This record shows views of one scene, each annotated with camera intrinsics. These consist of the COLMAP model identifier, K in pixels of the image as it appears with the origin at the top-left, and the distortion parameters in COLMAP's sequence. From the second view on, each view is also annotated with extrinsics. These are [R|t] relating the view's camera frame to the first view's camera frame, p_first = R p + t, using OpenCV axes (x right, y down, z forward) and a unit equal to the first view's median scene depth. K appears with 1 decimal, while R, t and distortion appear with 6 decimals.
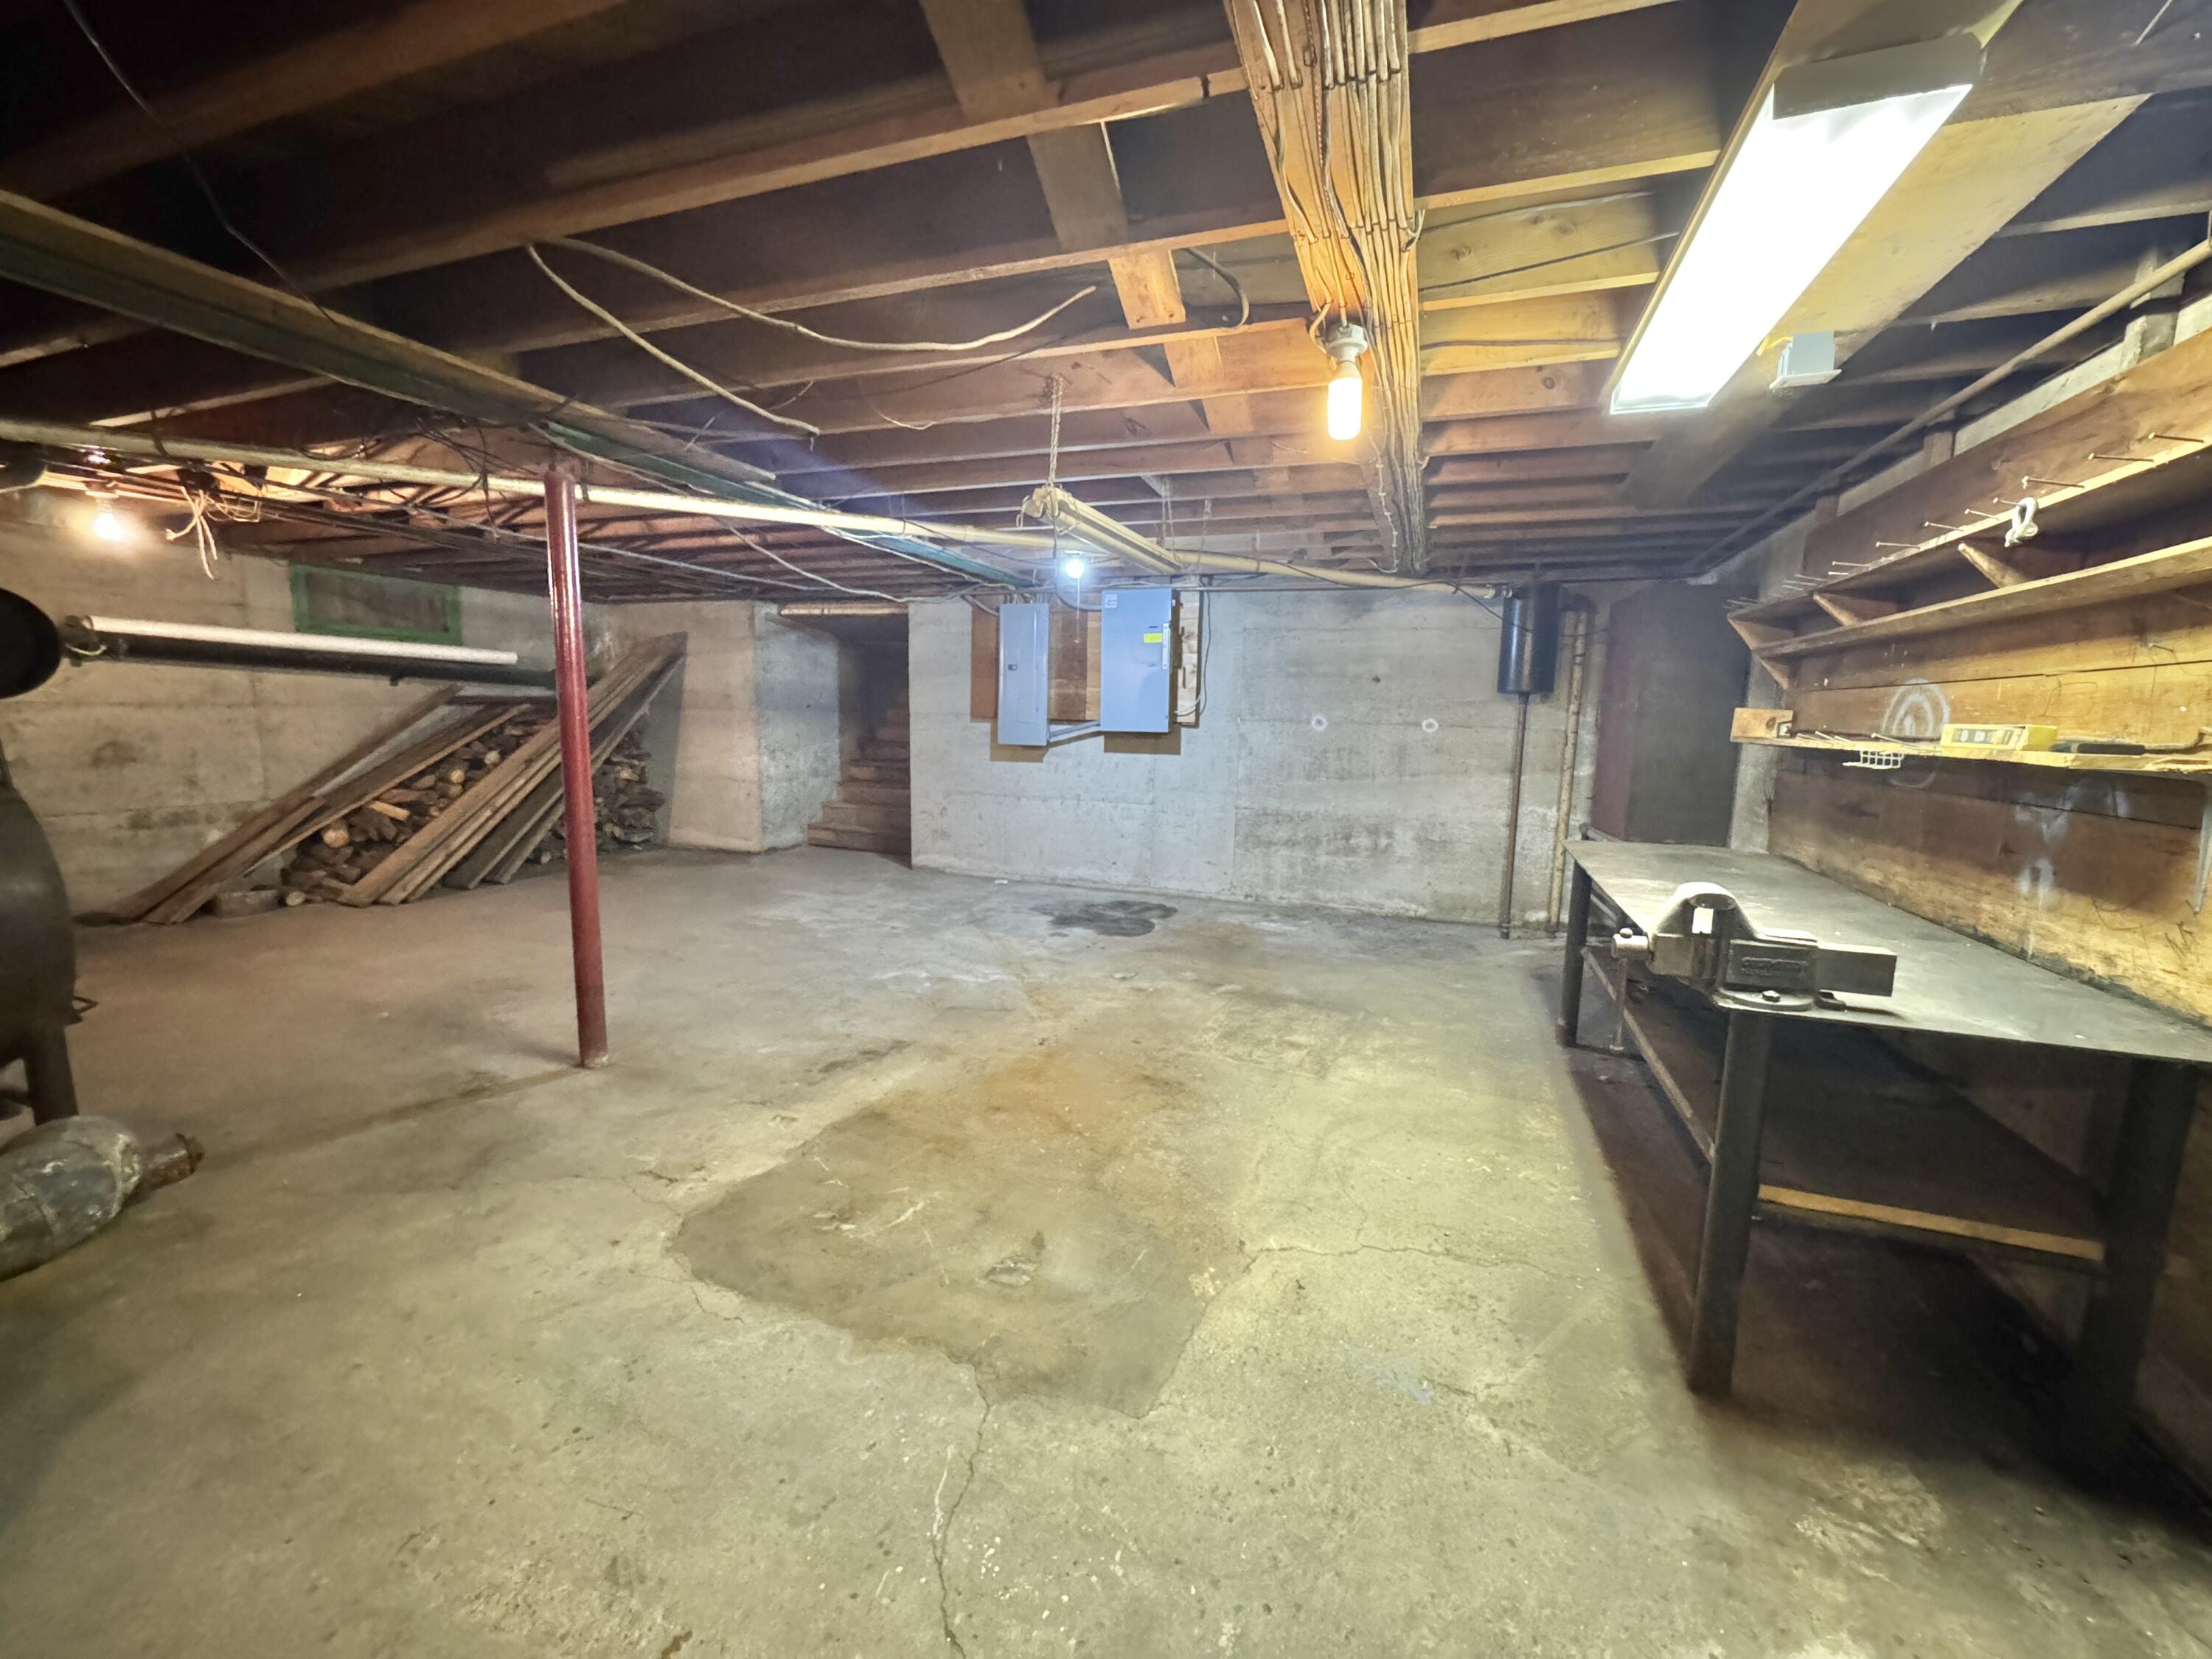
lens RADIAL K [[882.5, 0, 1109.3], [0, 882.5, 831.6], [0, 0, 1]] dist [-0.002137, -0.000325]
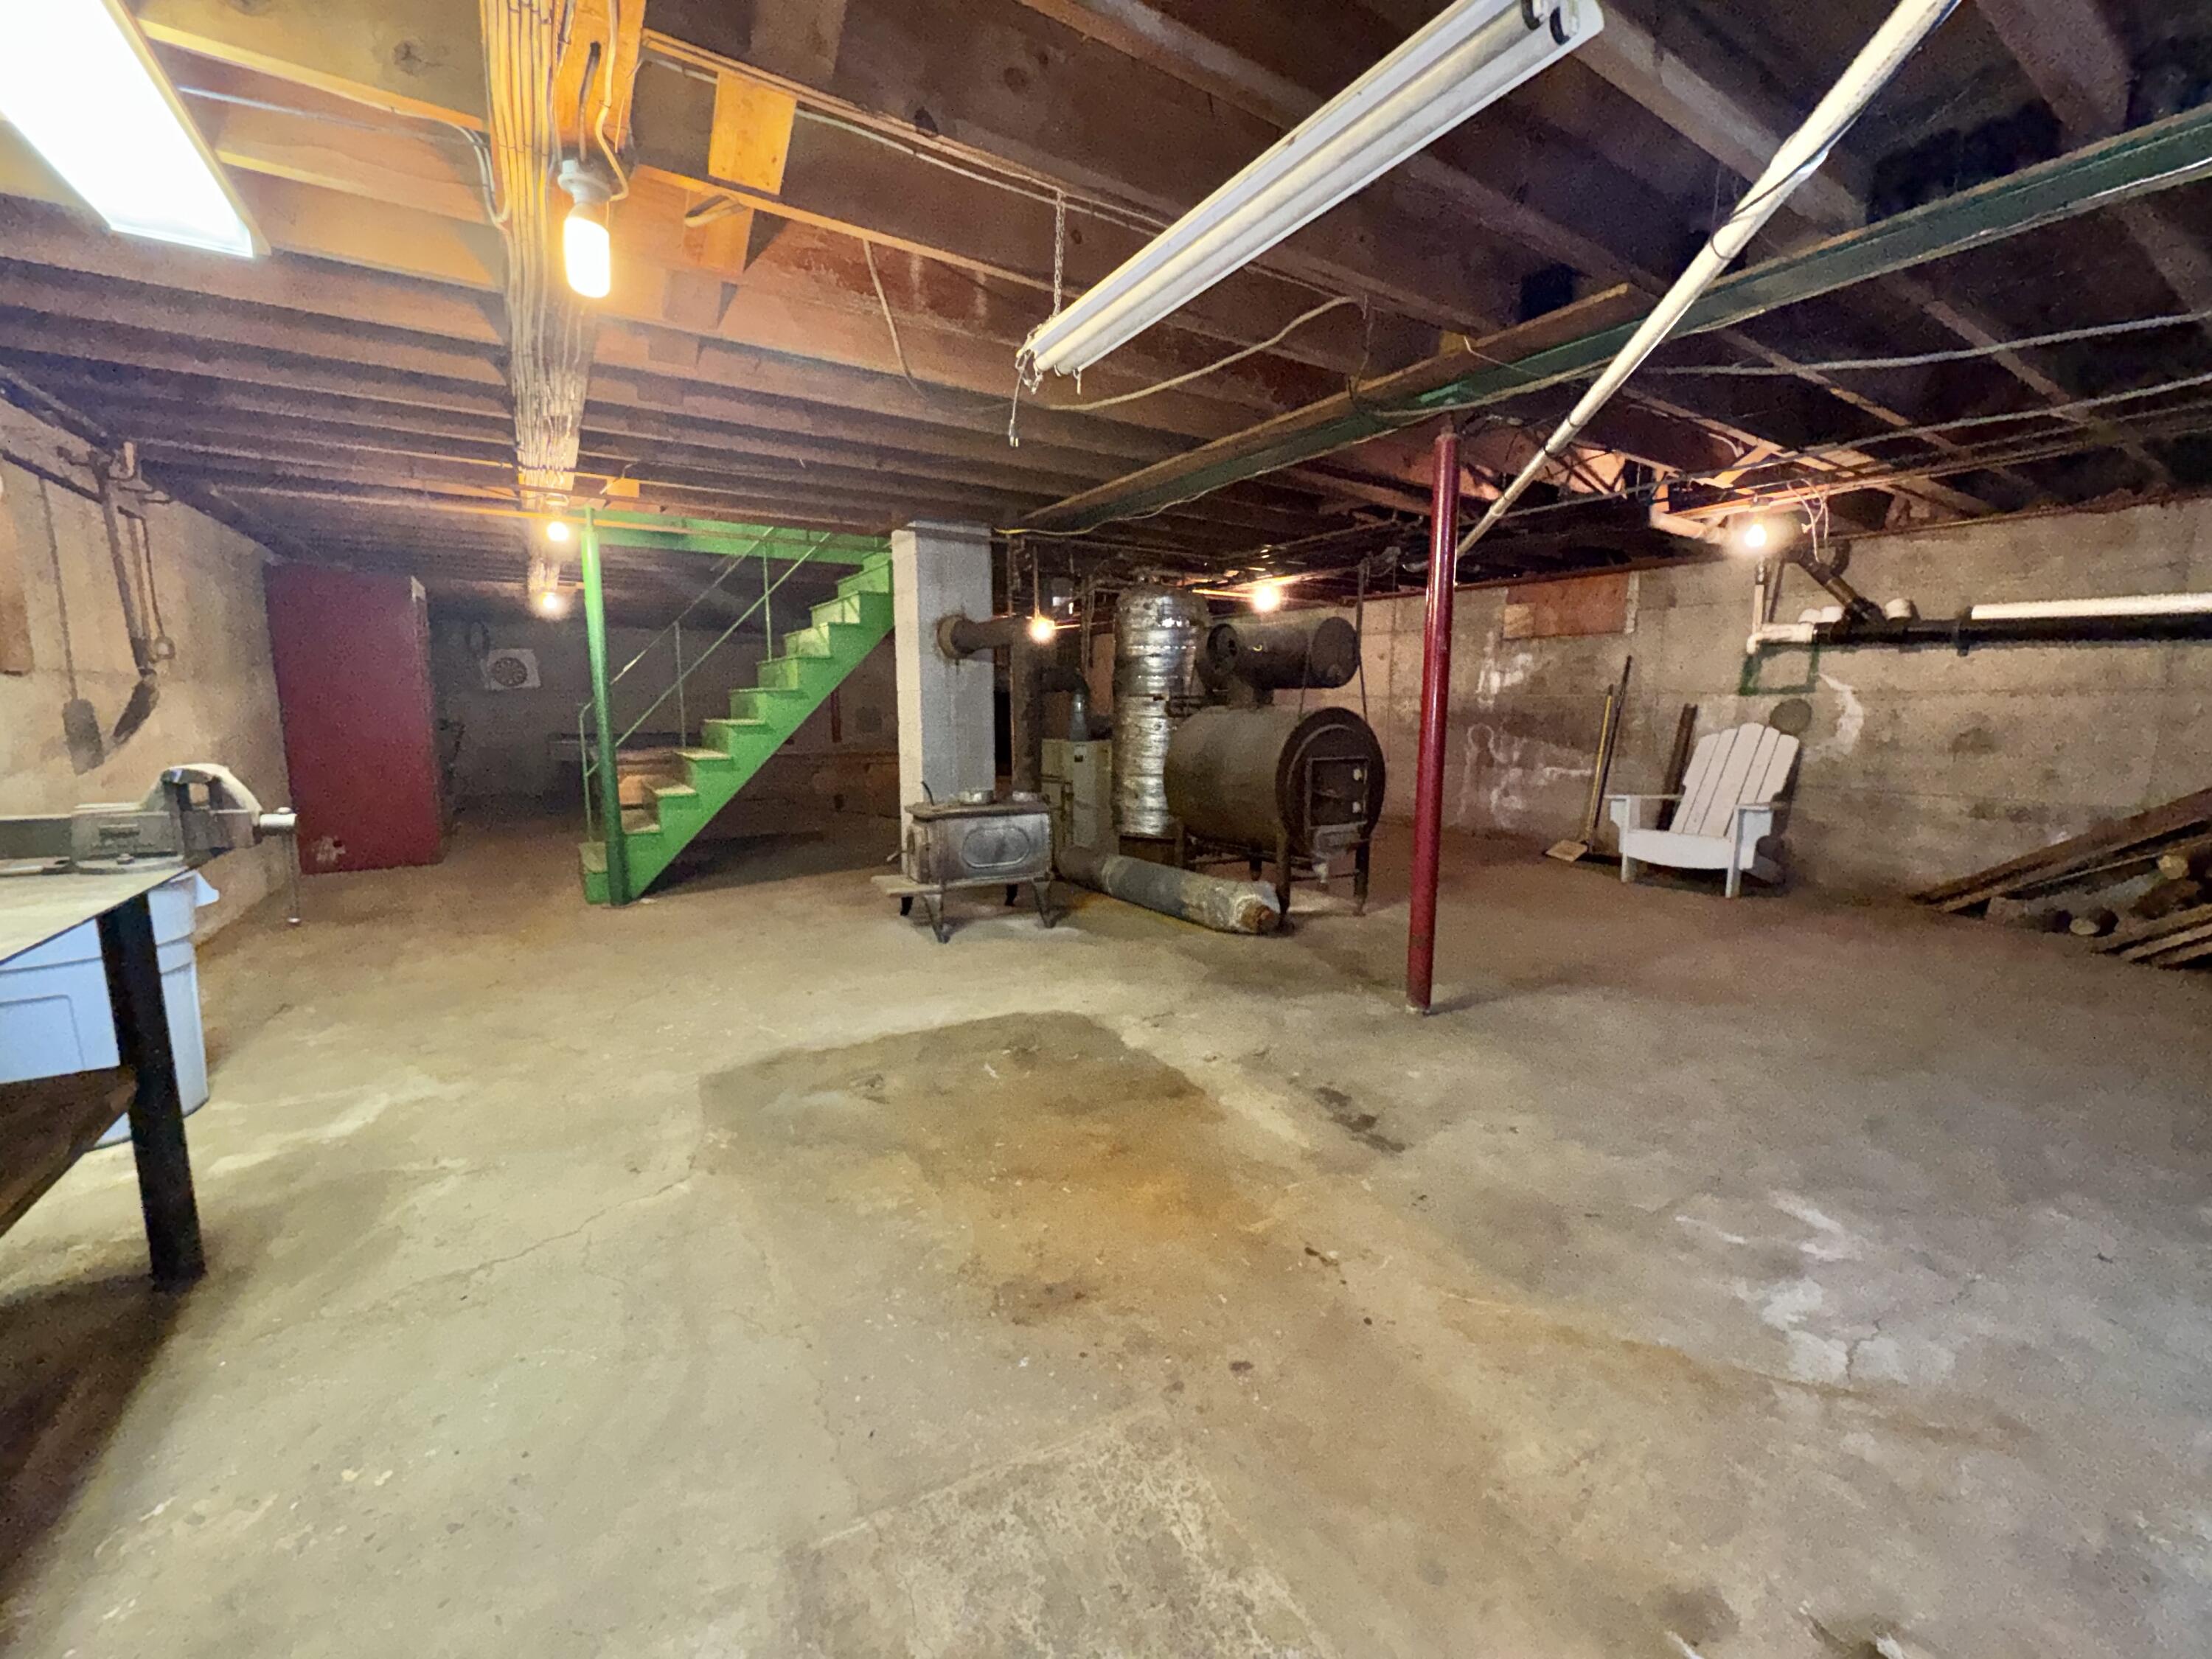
lens RADIAL K [[882.5, 0, 1111.5], [0, 882.5, 829.4], [0, 0, 1]] dist [-0.002137, -0.000325]
pose [[-0.603664, 0.088732, -0.792286, 0.425254], [-0.124323, 0.971152, 0.203490, -0.109013], [0.787486, 0.221339, -0.575218, 1.242909]]
